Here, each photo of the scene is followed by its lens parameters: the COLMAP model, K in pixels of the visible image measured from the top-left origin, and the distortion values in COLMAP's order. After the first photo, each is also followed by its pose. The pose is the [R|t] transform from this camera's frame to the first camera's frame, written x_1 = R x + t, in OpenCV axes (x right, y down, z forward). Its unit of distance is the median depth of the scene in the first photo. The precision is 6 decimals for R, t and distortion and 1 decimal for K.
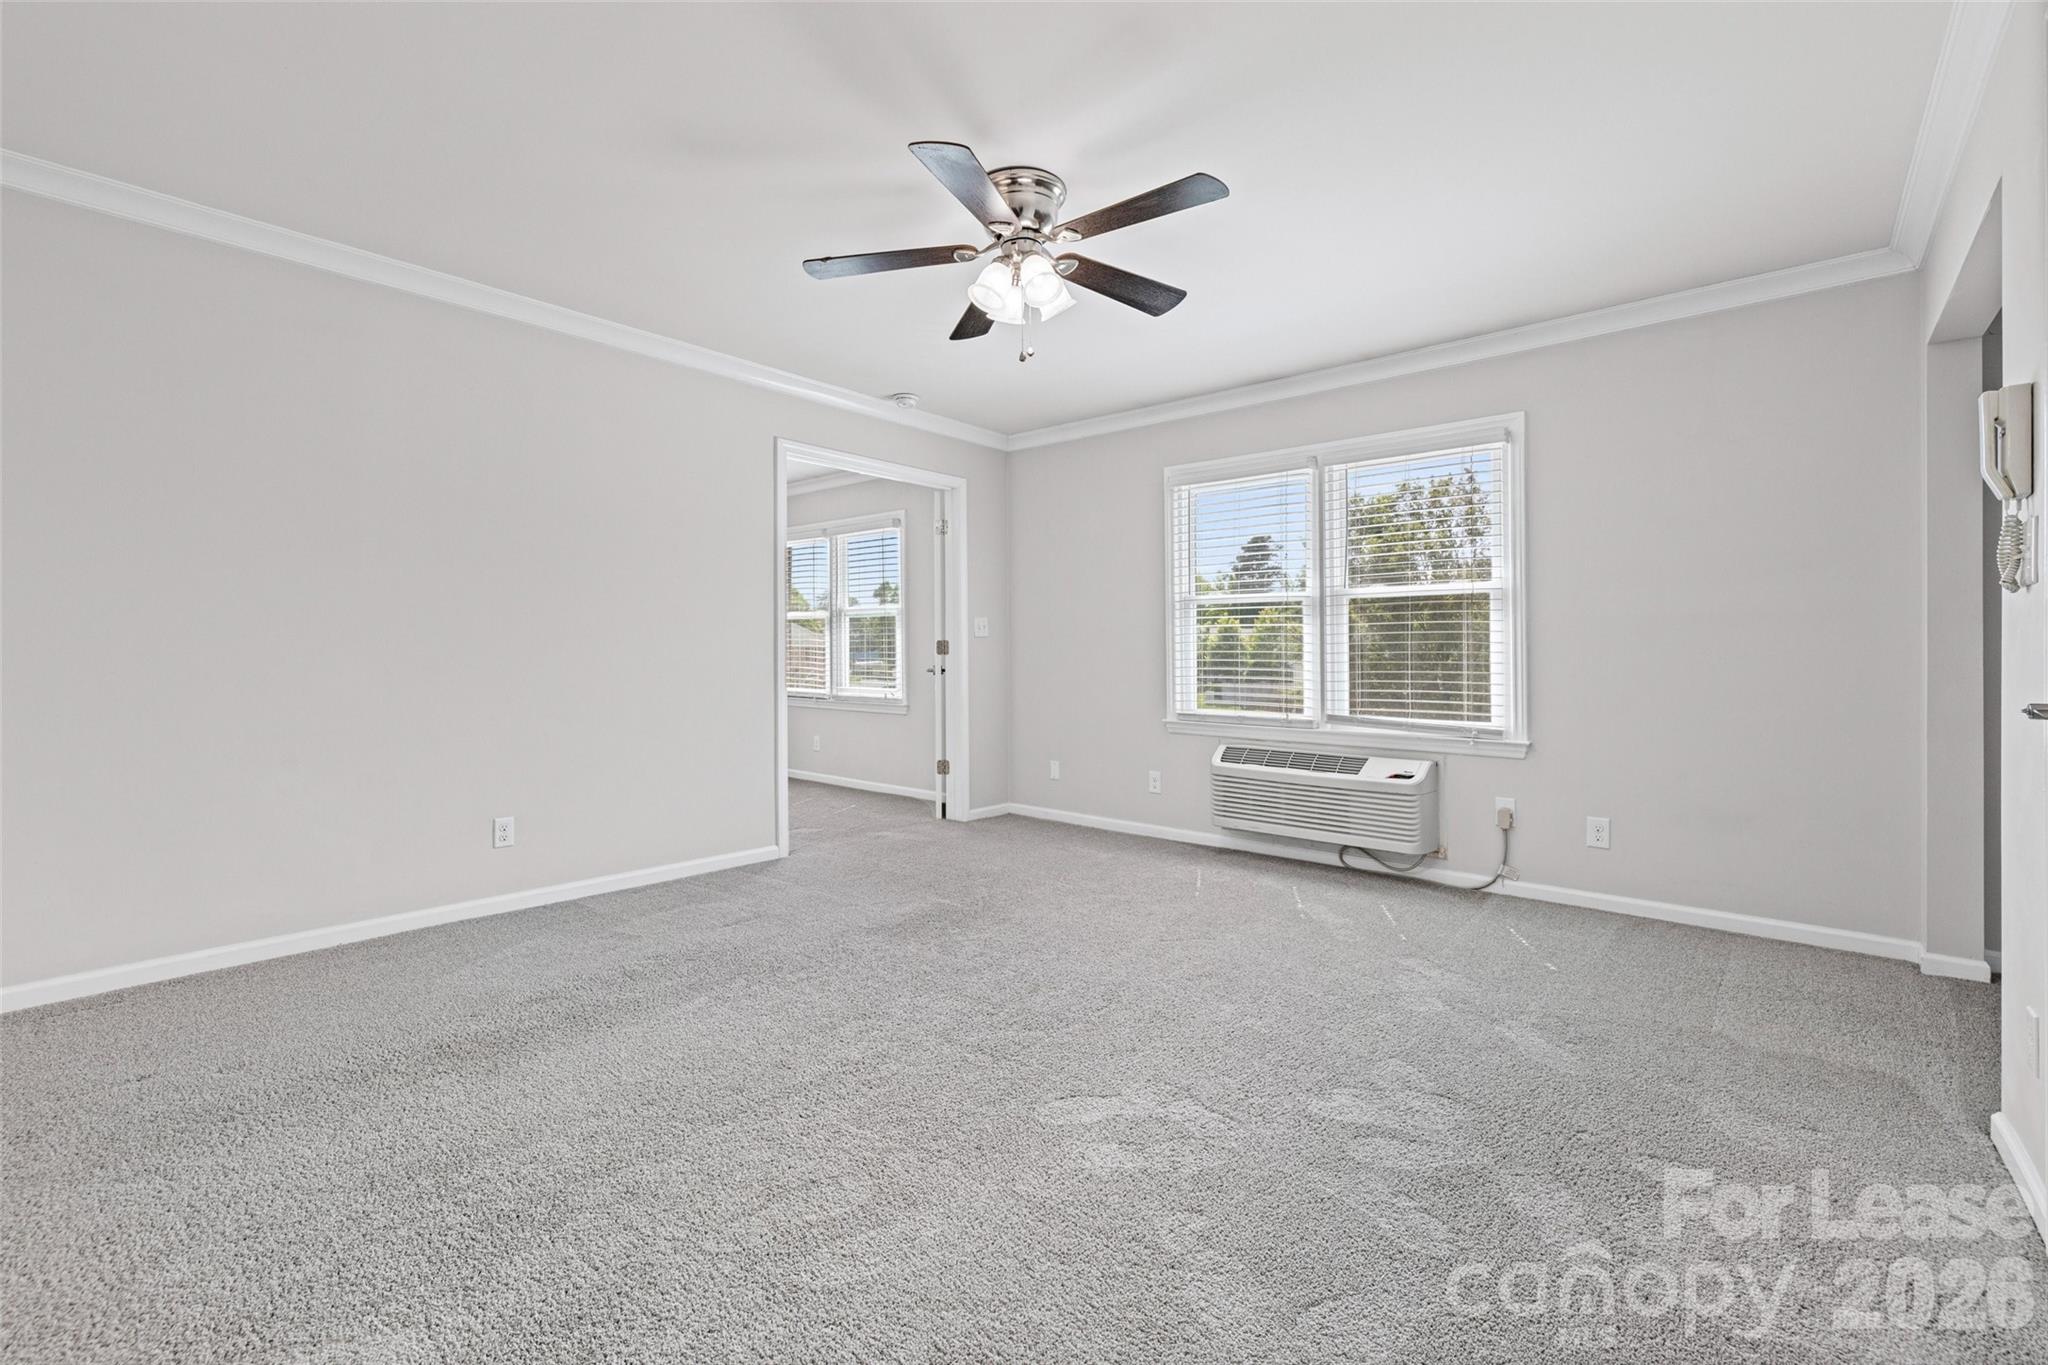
lens RADIAL K [[910.2, 0, 1017.6], [0, 910.2, 669.7], [0, 0, 1]] dist [0.011692, -0.000096]
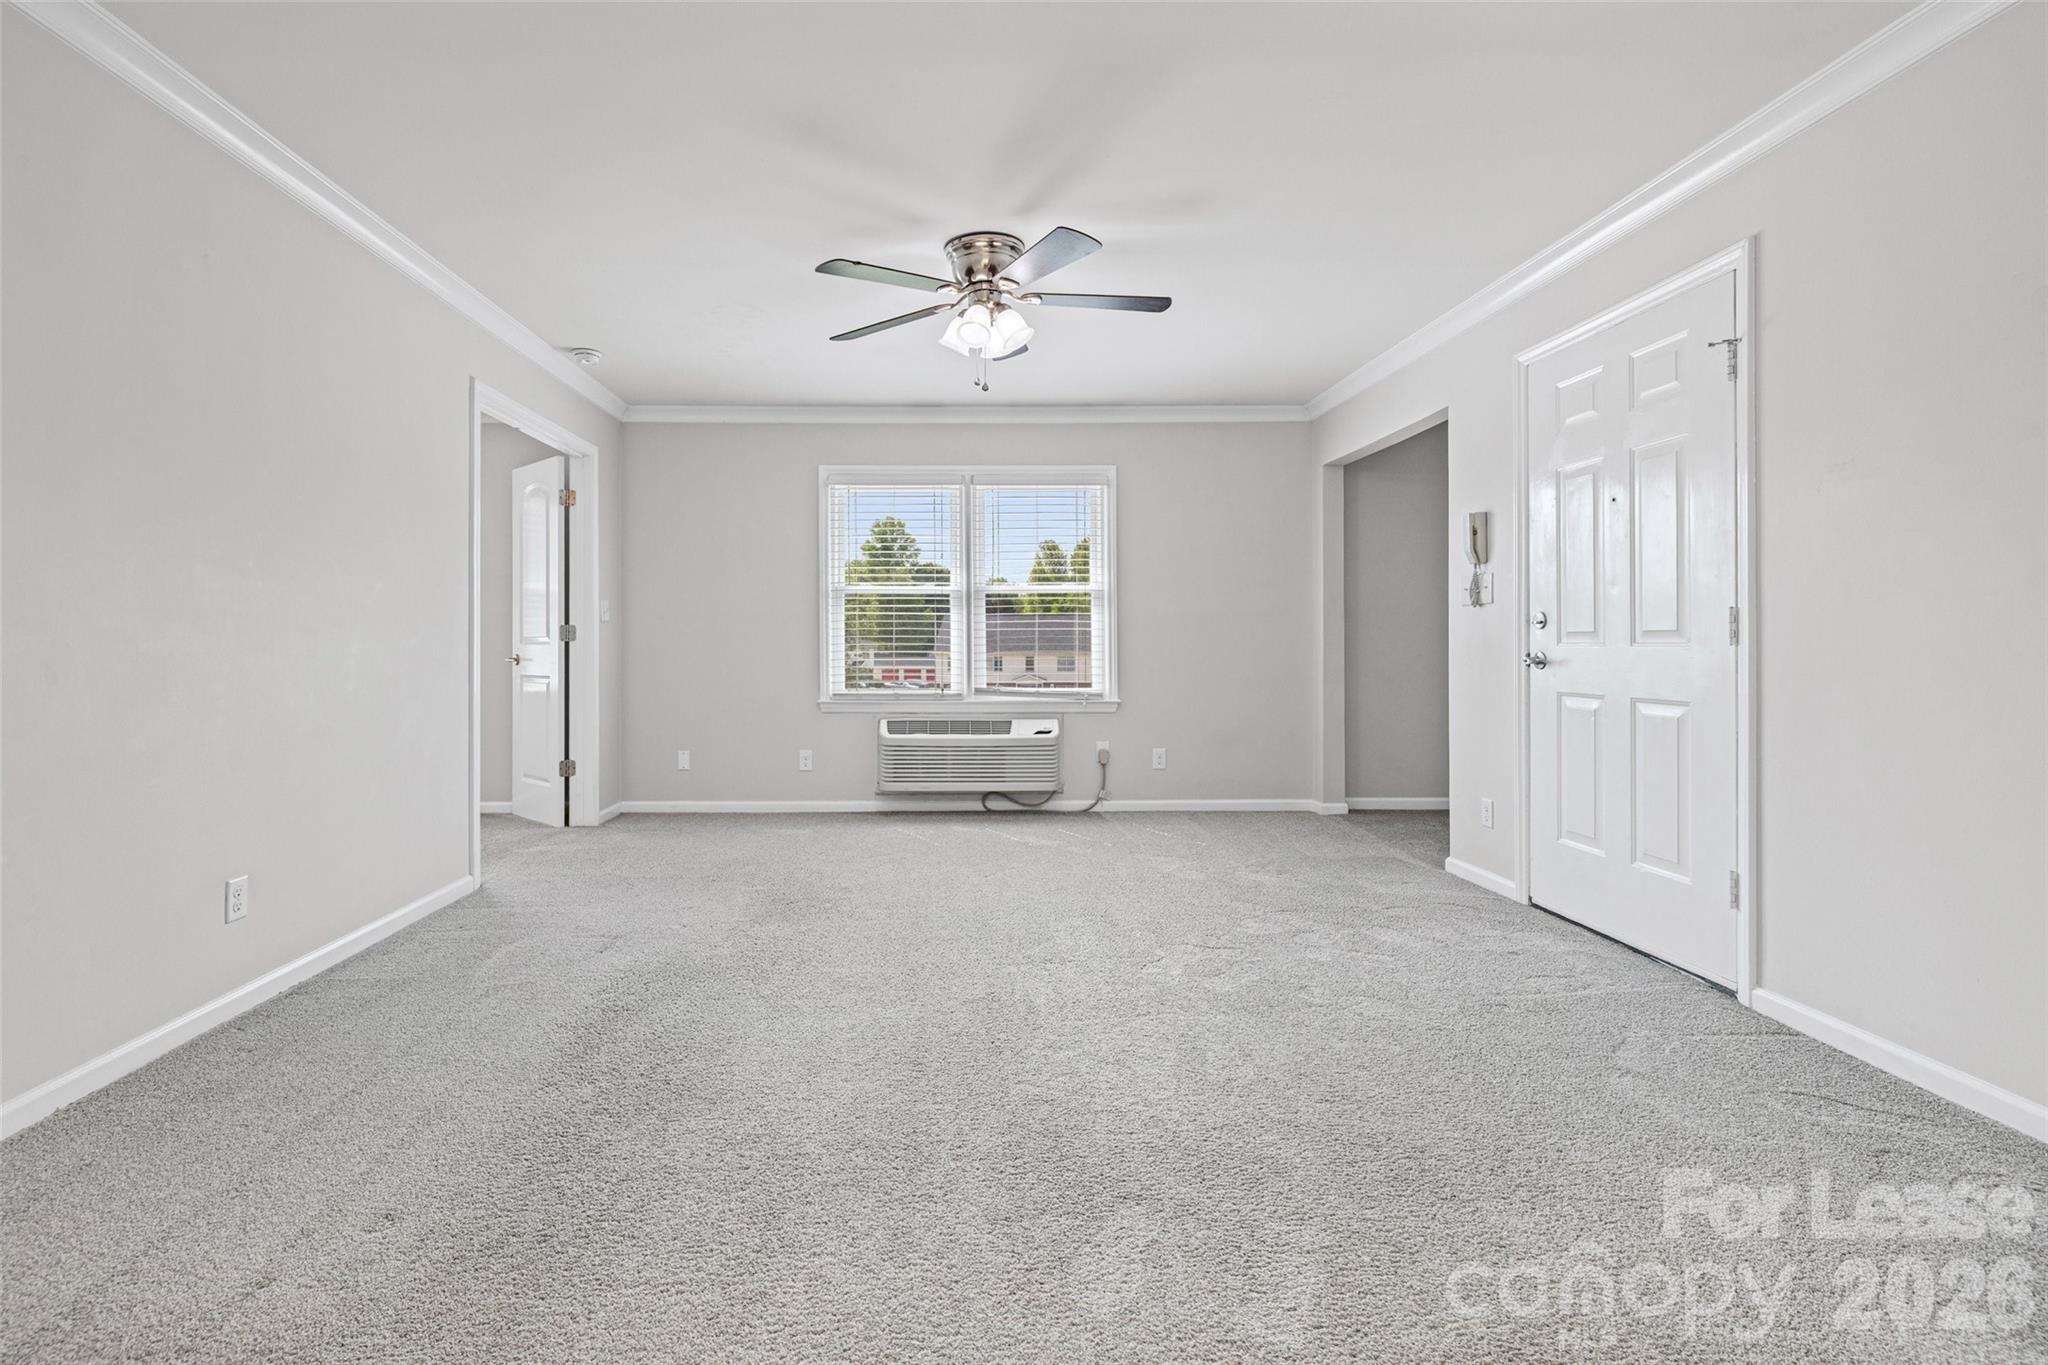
lens RADIAL K [[936.1, 0, 968.0], [0, 936.1, 643.4], [0, 0, 1]] dist [0.015210, 0.000358]
pose [[0.738648, -0.006859, 0.674057, -0.513387], [0.017323, 0.999811, -0.008809, 0.000541], [-0.673869, 0.018184, 0.738627, 0.077121]]
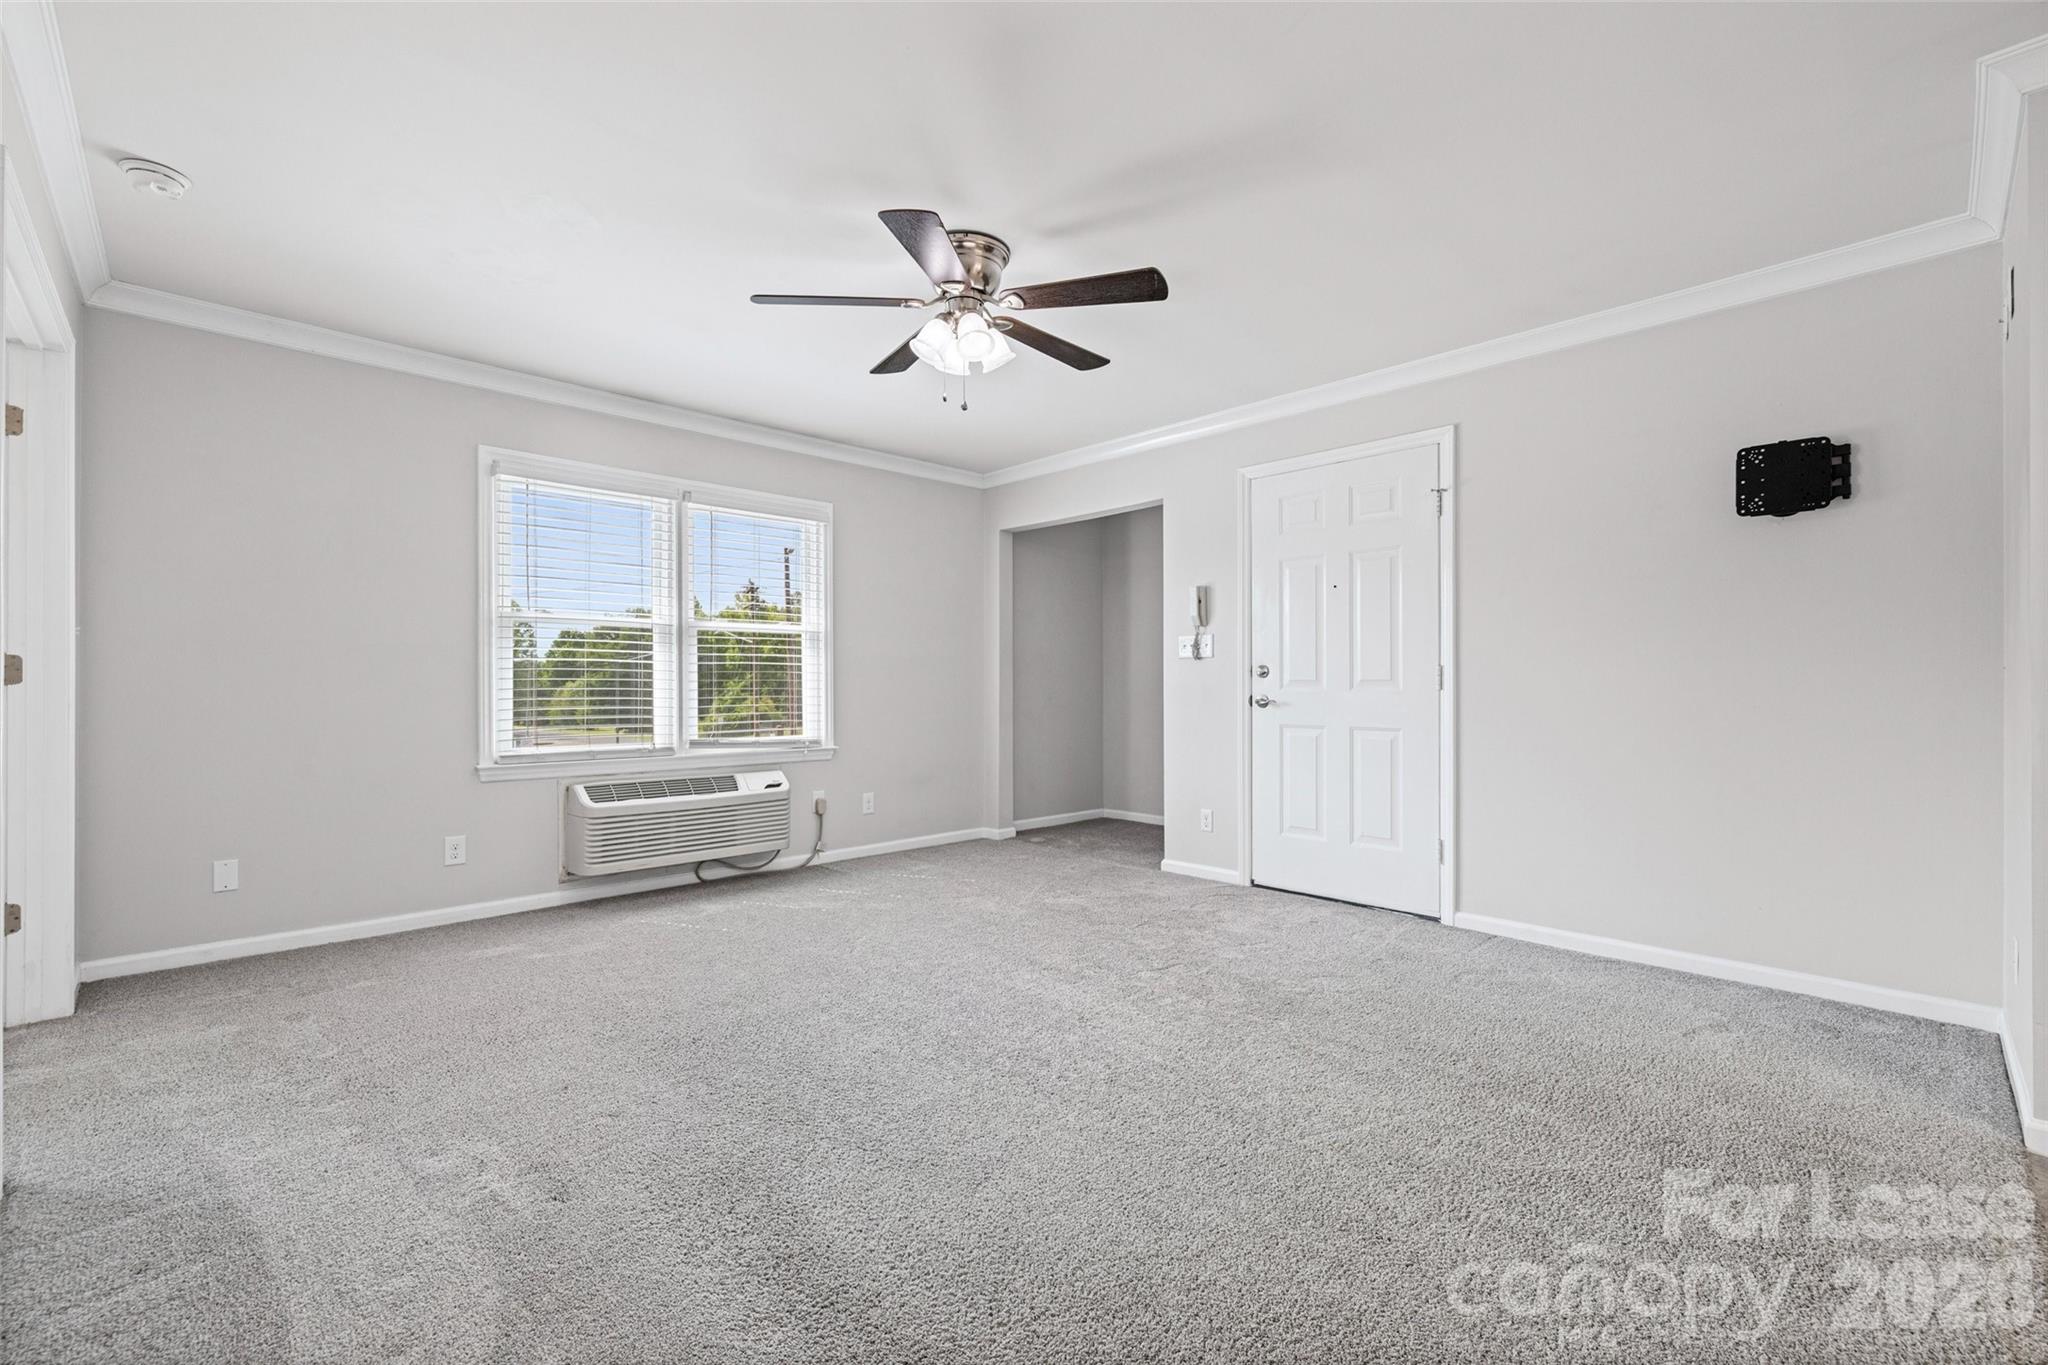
lens RADIAL K [[872.5, 0, 1023.9], [0, 872.5, 687.5], [0, 0, 1]] dist [0.006929, -0.001784]
pose [[0.081188, -0.008492, 0.996663, -0.625404], [0.017467, 0.999822, 0.007097, -0.011316], [-0.996546, 0.016833, 0.081322, 0.535729]]
